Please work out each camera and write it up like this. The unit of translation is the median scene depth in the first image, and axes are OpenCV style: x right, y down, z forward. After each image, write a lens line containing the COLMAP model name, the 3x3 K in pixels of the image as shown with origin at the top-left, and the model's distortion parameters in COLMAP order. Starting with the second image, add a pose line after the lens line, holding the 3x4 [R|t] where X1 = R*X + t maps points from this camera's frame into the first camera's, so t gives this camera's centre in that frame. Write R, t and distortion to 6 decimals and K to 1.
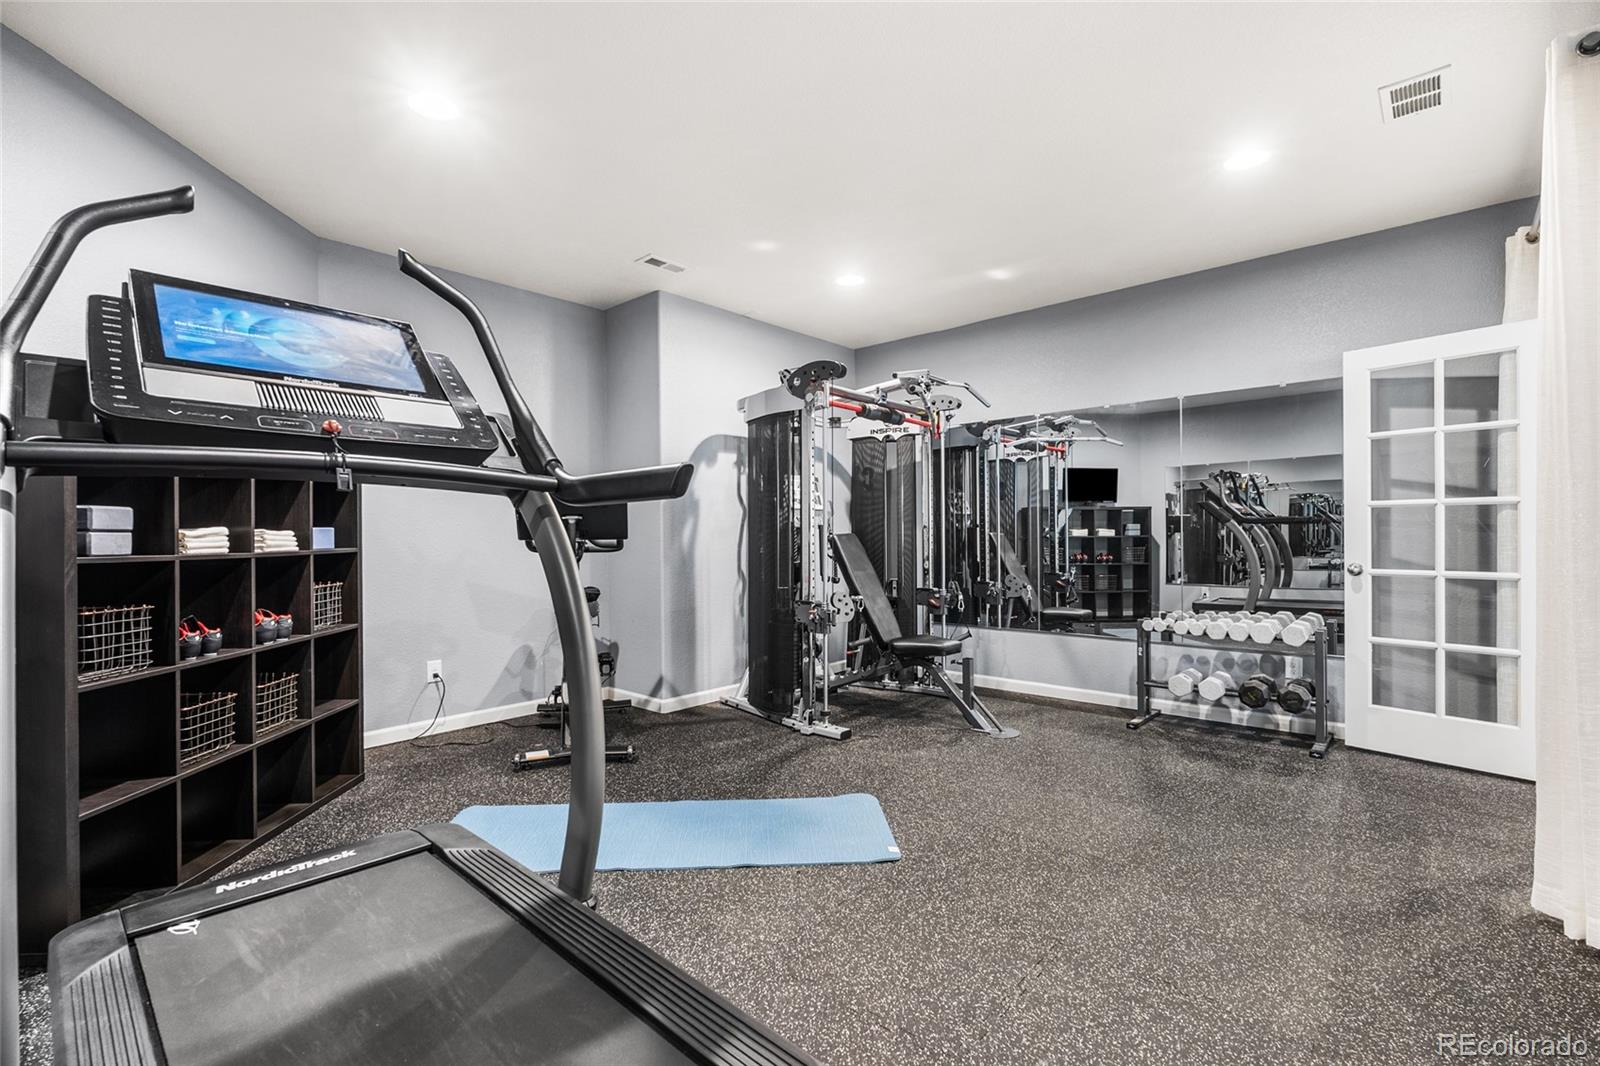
lens RADIAL K [[718.5, 0, 801.4], [0, 718.5, 533.9], [0, 0, 1]] dist [-0.004419, 0.000664]
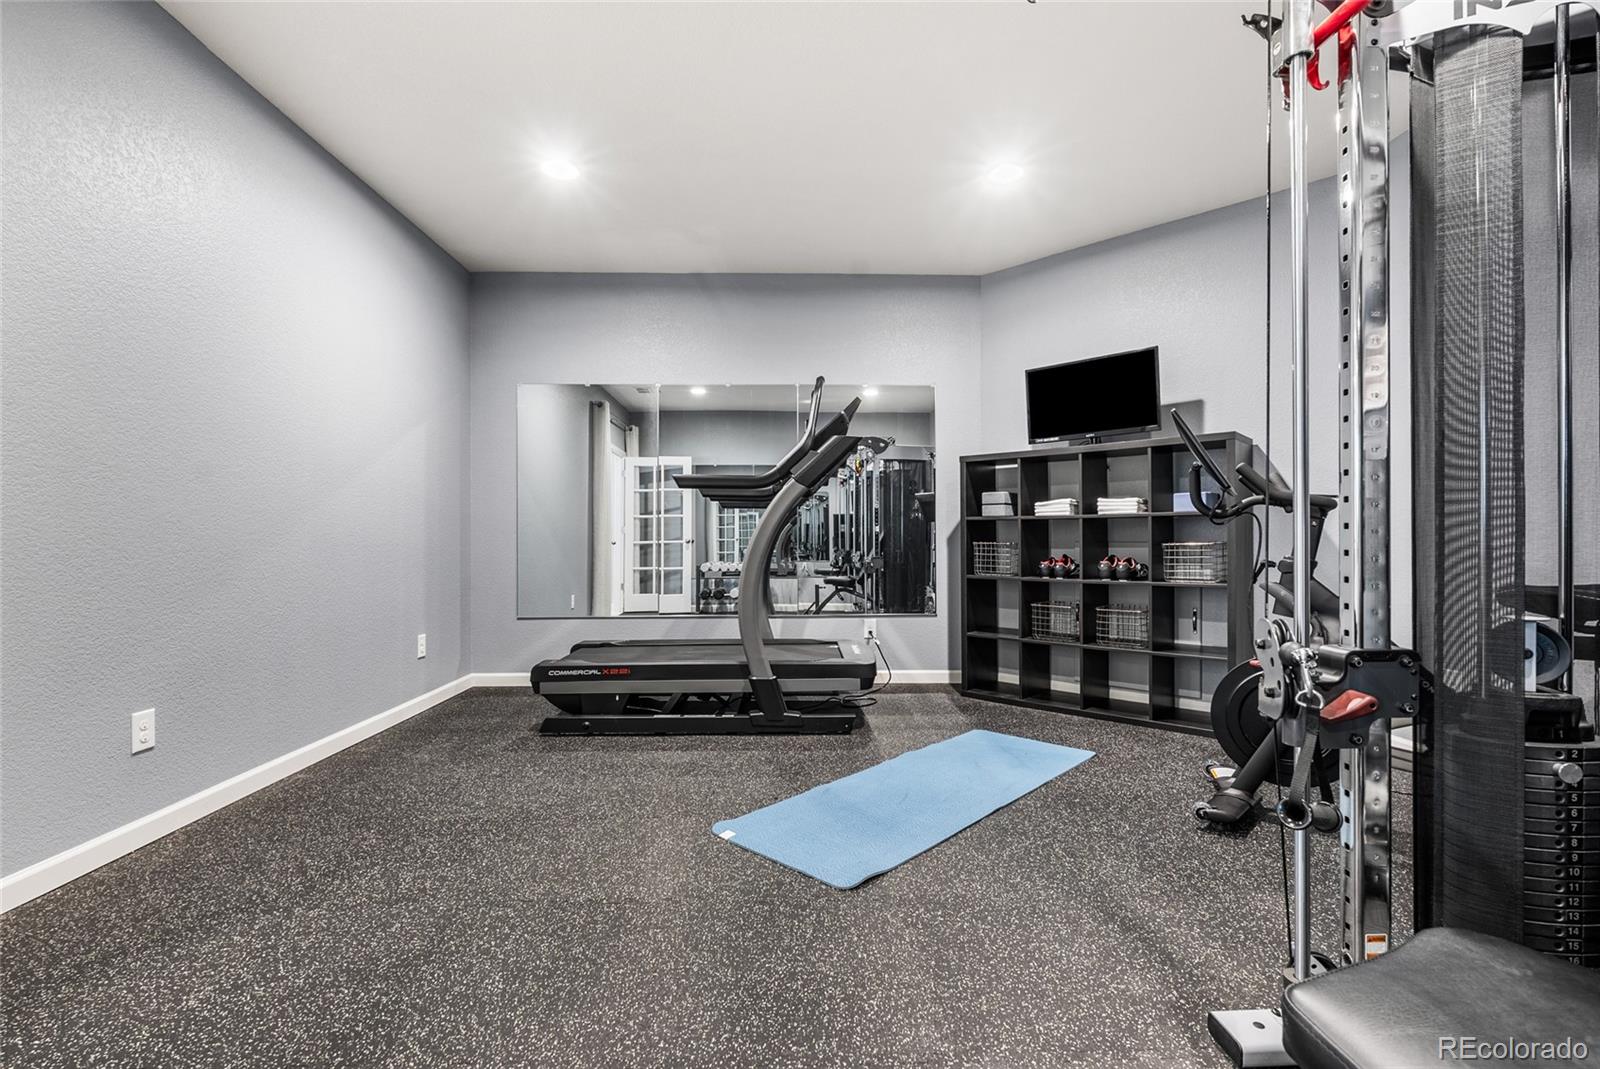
lens RADIAL K [[718.5, 0, 804.2], [0, 718.5, 535.5], [0, 0, 1]] dist [-0.004419, 0.000664]
pose [[-0.725712, 0.009527, -0.687933, 0.578690], [0.008843, 0.999951, 0.004520, 0.050606], [0.687942, -0.002803, -0.725760, 1.474215]]
